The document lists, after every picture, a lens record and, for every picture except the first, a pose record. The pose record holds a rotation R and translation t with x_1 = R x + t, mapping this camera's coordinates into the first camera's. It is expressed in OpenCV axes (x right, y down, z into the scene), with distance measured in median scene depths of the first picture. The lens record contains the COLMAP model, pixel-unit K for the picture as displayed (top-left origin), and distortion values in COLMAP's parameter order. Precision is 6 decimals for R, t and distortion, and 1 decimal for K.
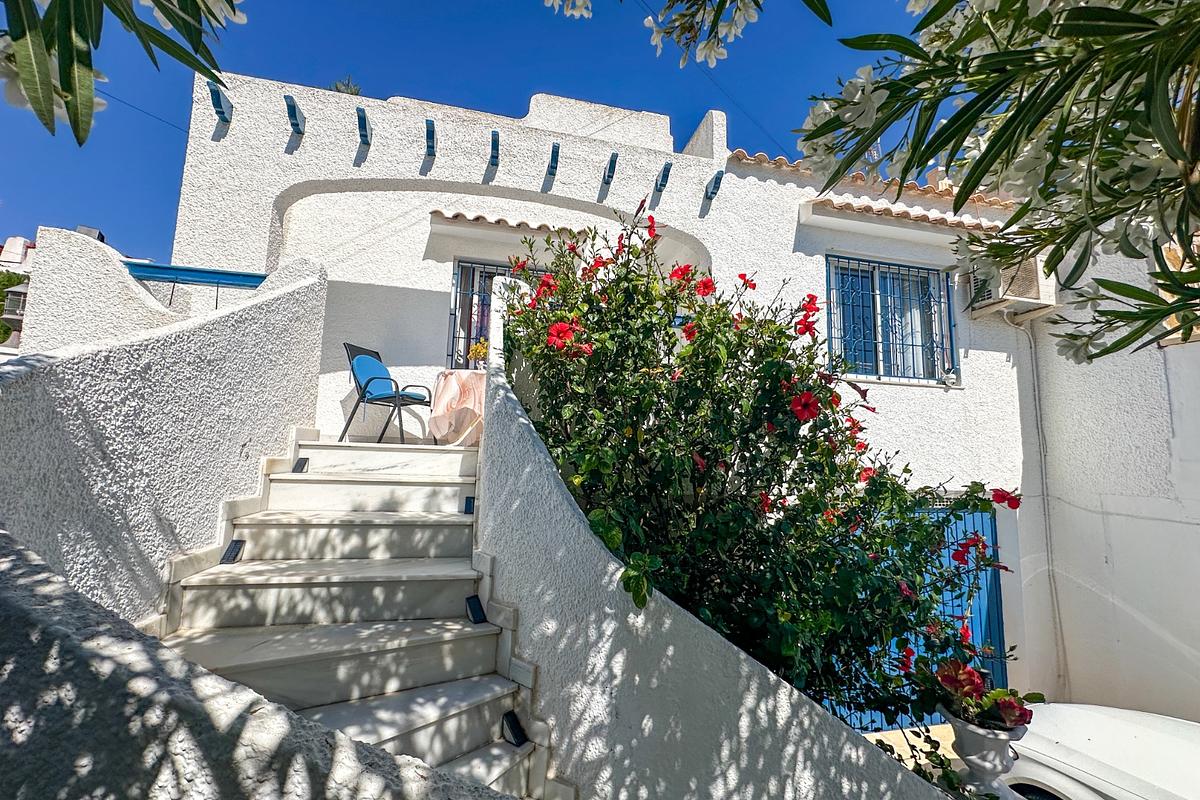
lens RADIAL K [[471.6, 0, 600.0], [0, 471.6, 400.4], [0, 0, 1]] dist [-0.000801, 0.000029]
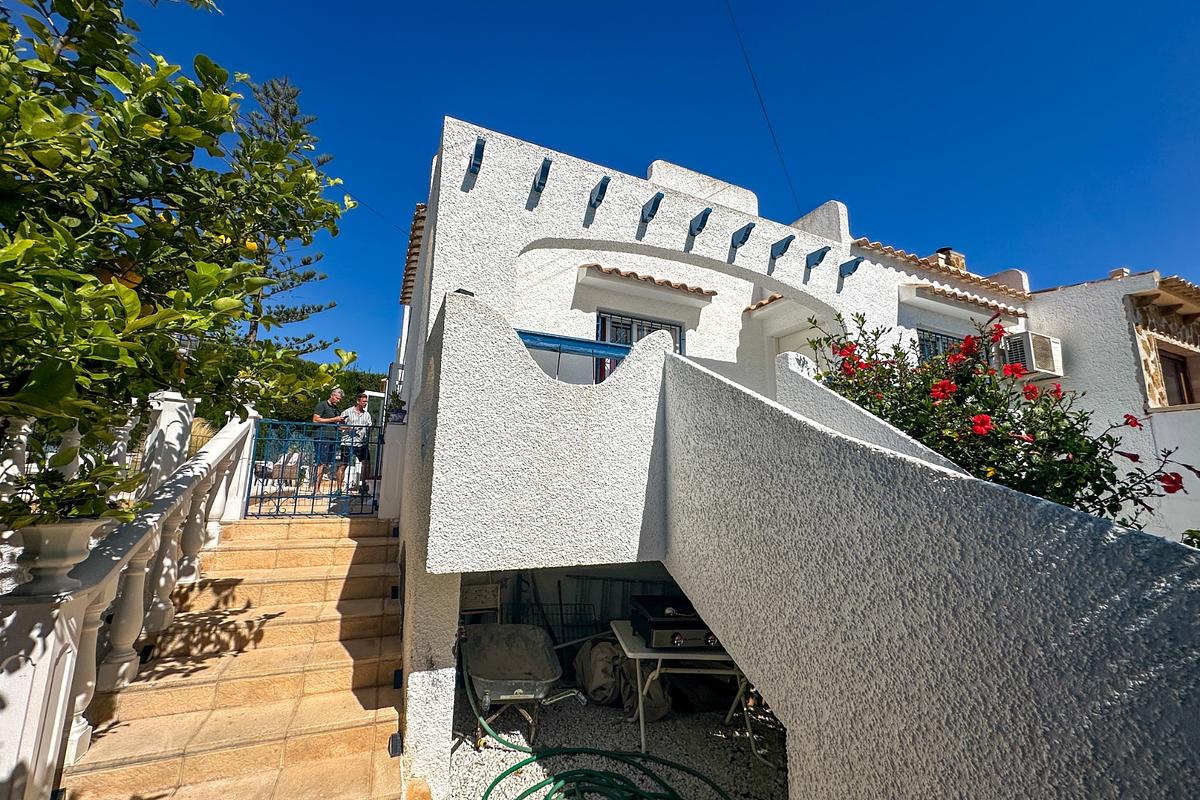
lens RADIAL K [[471.6, 0, 601.2], [0, 471.6, 401.8], [0, 0, 1]] dist [-0.000801, 0.000029]
pose [[0.978442, 0.025227, 0.204975, -0.560459], [-0.015639, 0.998712, -0.048263, -0.051768], [-0.205928, 0.044017, 0.977577, -0.004073]]
